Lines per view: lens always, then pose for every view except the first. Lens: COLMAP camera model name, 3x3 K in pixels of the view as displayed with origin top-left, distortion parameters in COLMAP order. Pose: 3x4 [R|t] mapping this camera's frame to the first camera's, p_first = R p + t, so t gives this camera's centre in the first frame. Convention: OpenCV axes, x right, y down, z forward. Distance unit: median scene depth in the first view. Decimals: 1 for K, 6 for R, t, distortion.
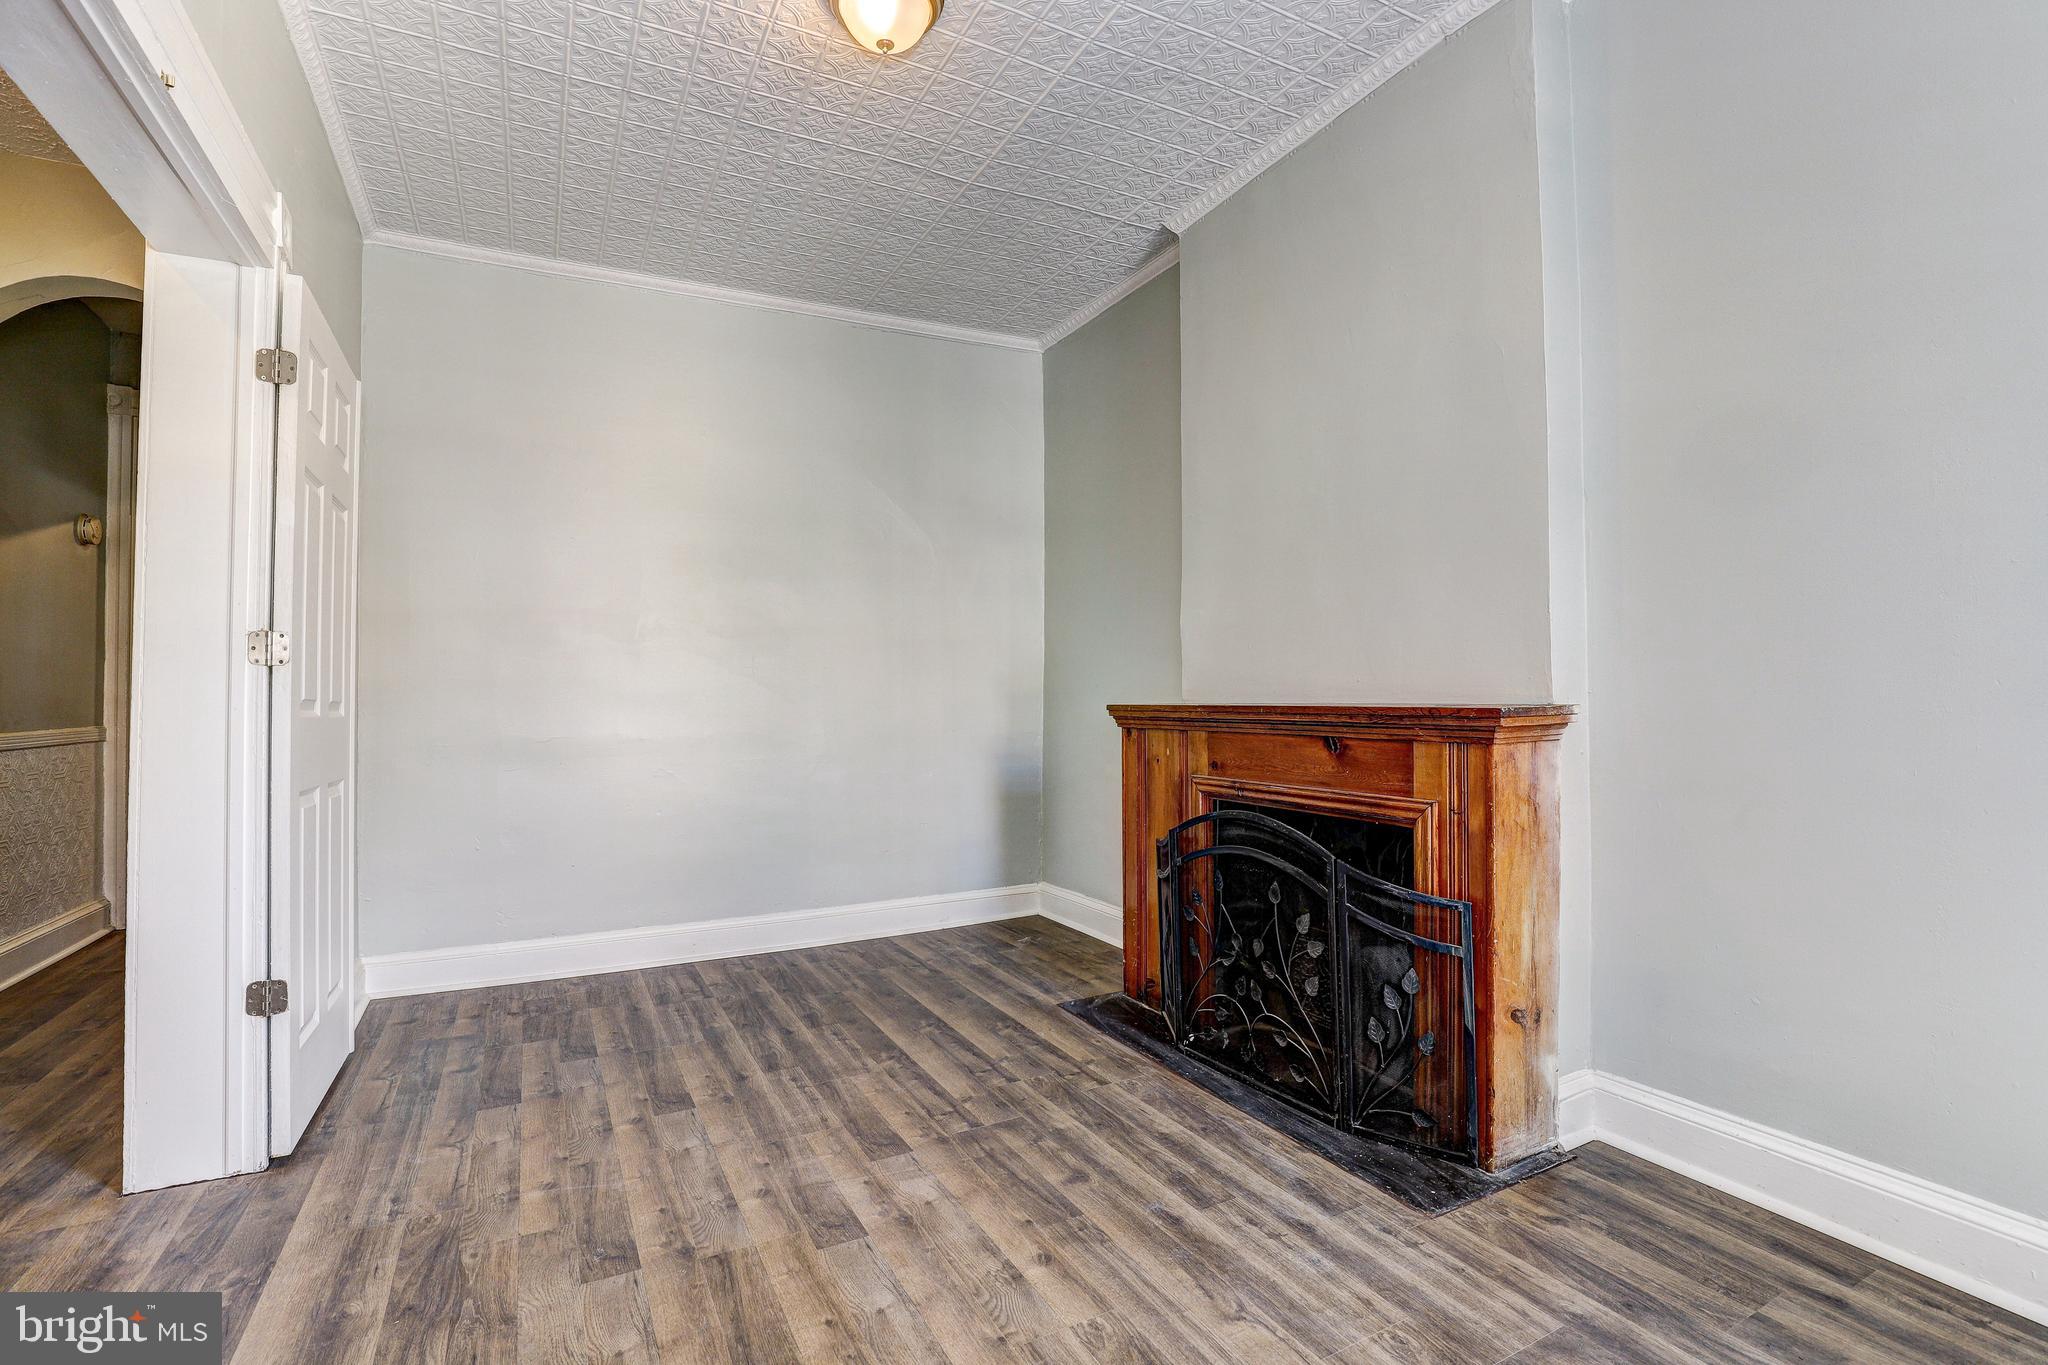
lens RADIAL K [[949.2, 0, 1037.5], [0, 949.2, 679.8], [0, 0, 1]] dist [-0.025047, 0.002778]
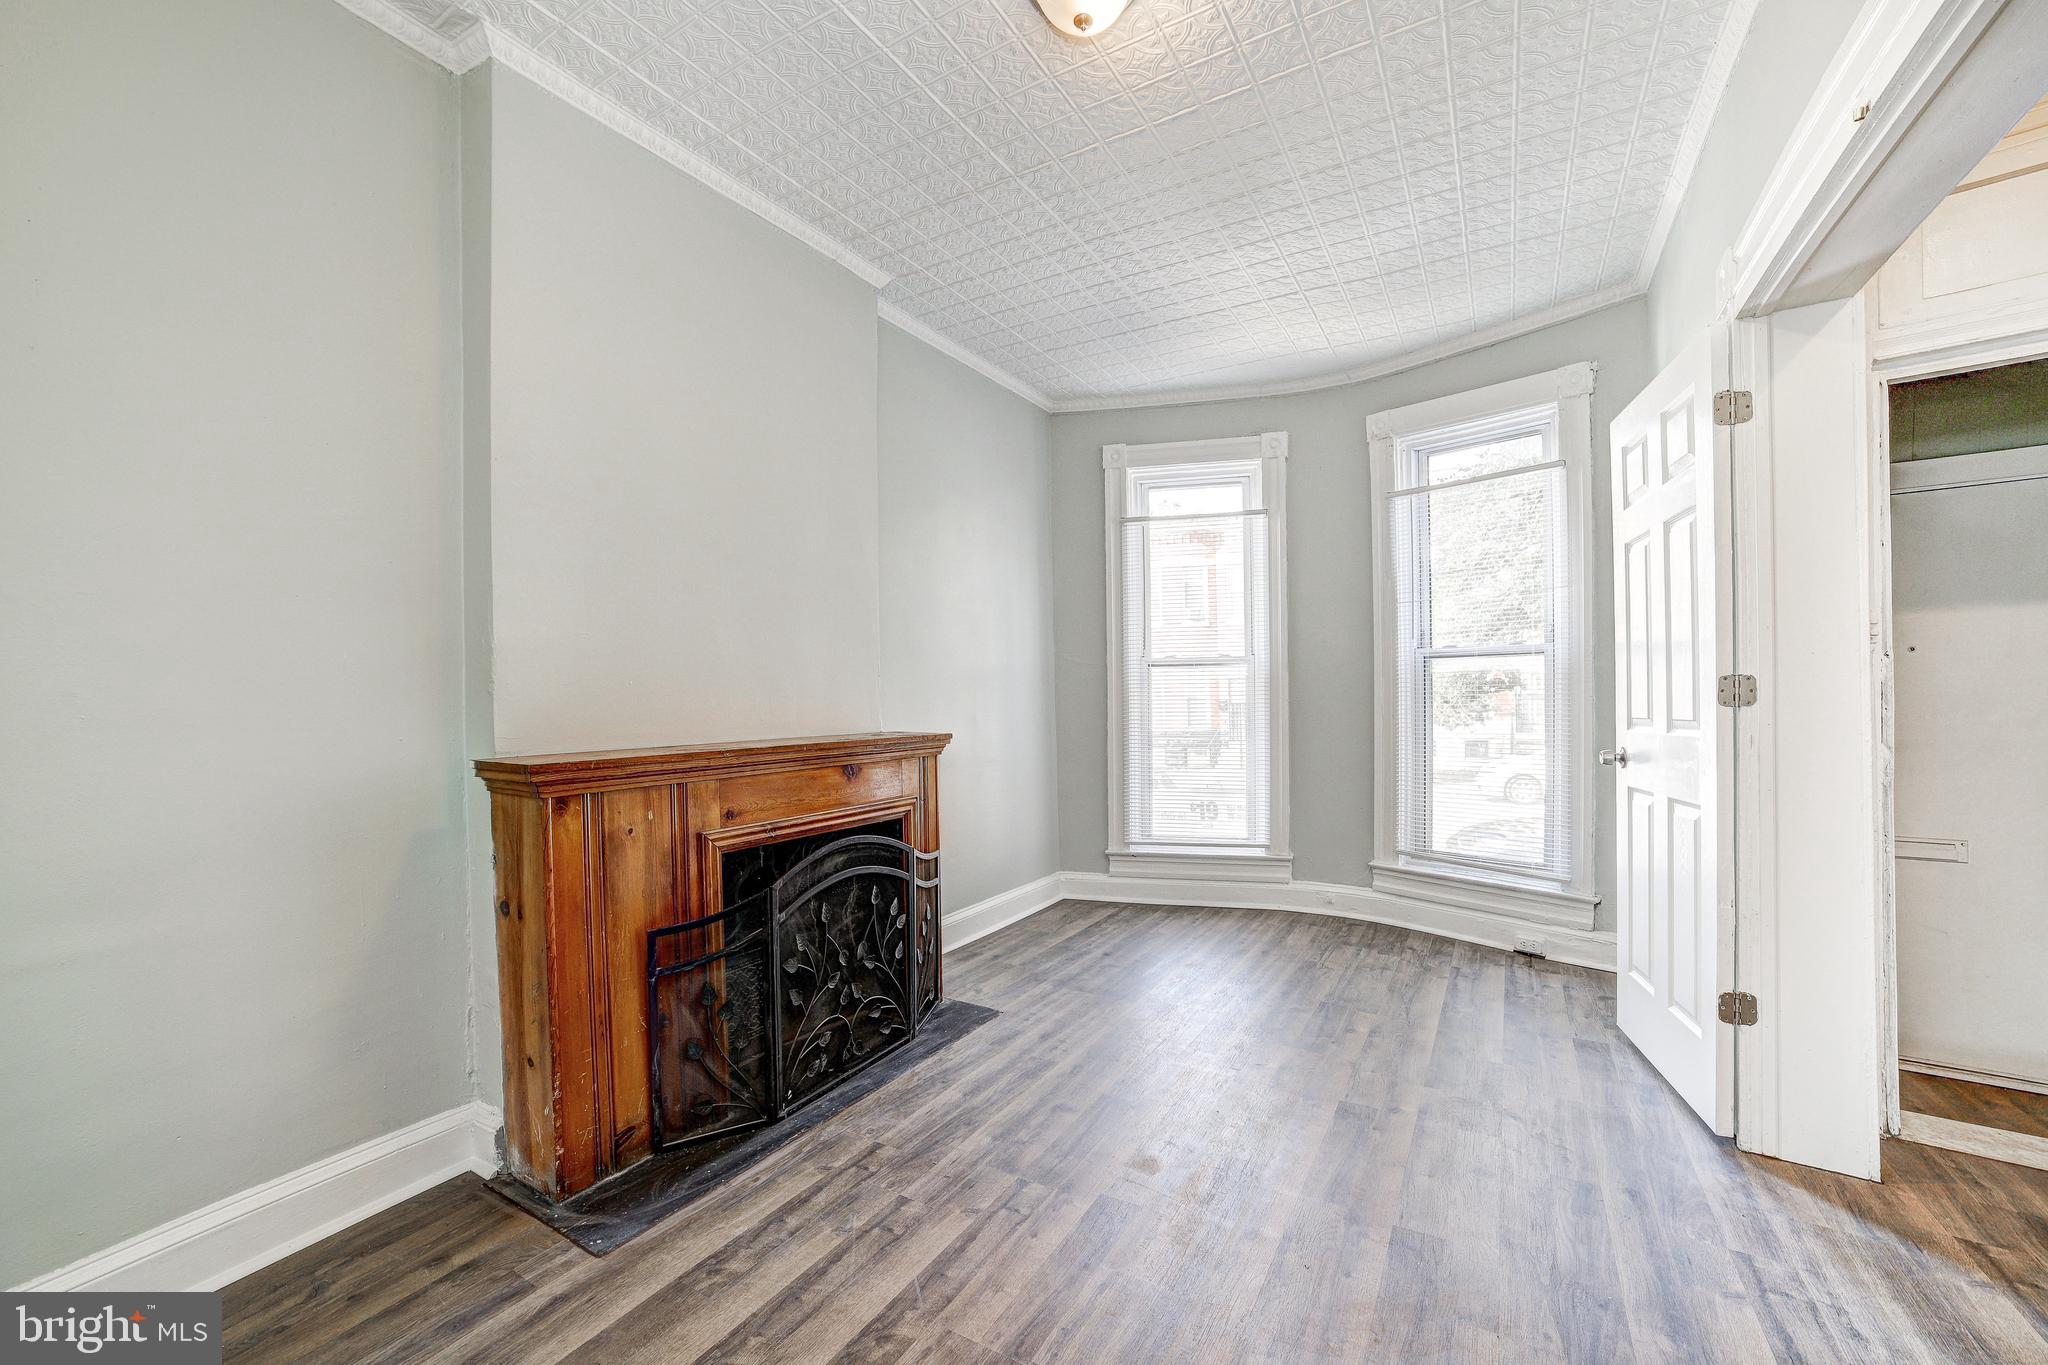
lens RADIAL K [[809.9, 0, 1038.6], [0, 809.9, 709.0], [0, 0, 1]] dist [-0.041528, 0.013001]
pose [[-0.518116, 0.002032, 0.855308, -0.734343], [0.001624, 0.999998, -0.001392, -0.012218], [-0.855309, 0.000667, -0.518118, 1.334033]]
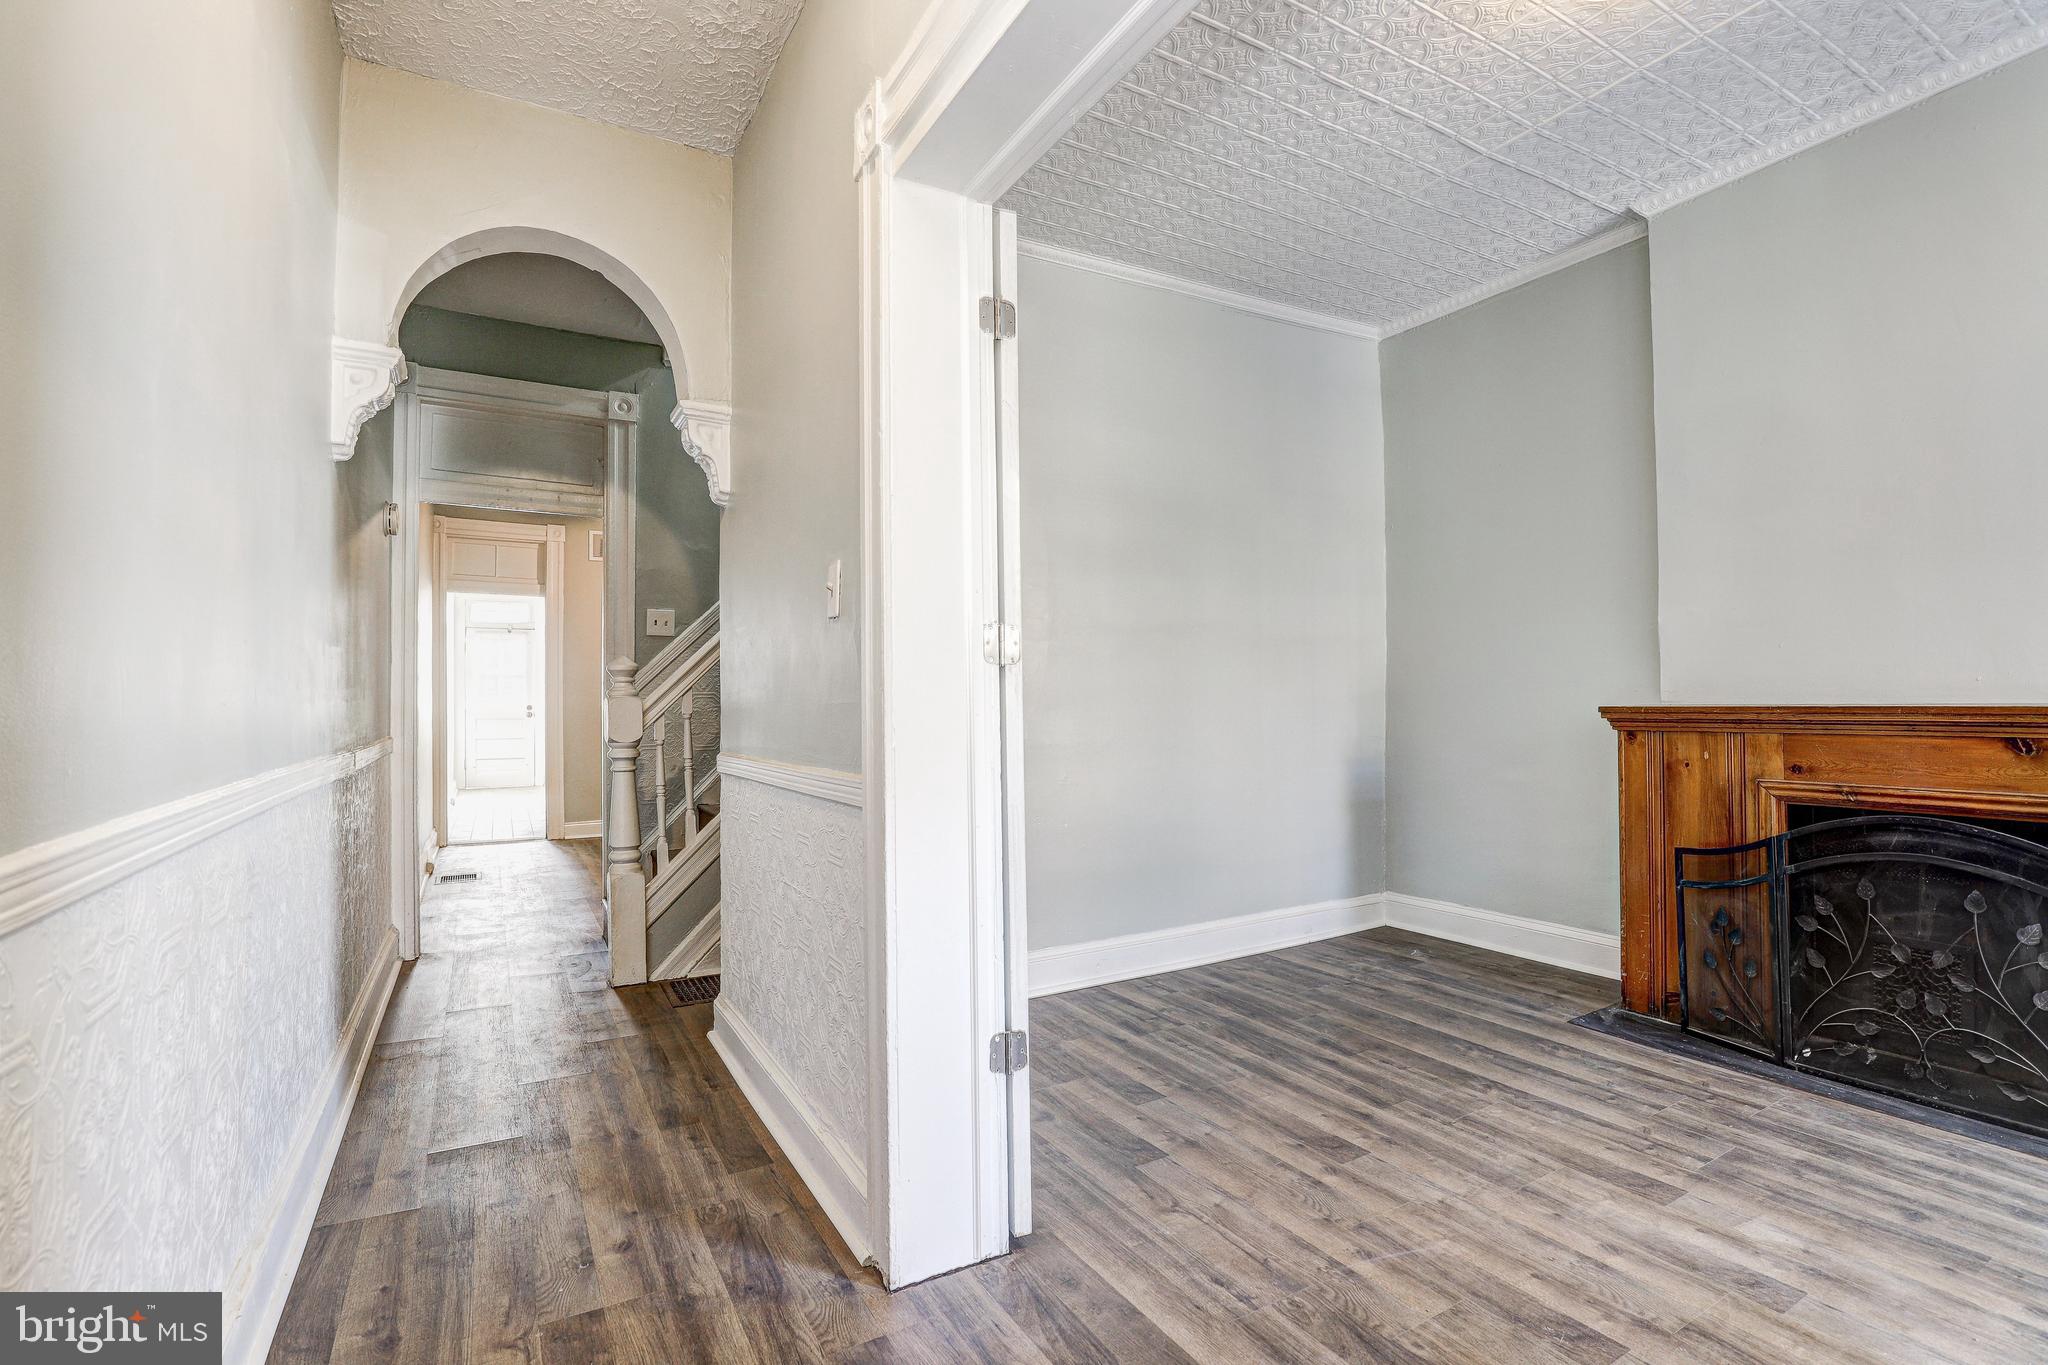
lens RADIAL K [[949.2, 0, 1036.2], [0, 949.2, 687.7], [0, 0, 1]] dist [-0.025047, 0.002778]
pose [[0.999091, -0.005793, 0.042225, -0.718217], [0.005516, 0.999962, 0.006678, -0.002433], [-0.042262, -0.006439, 0.999086, 0.107546]]
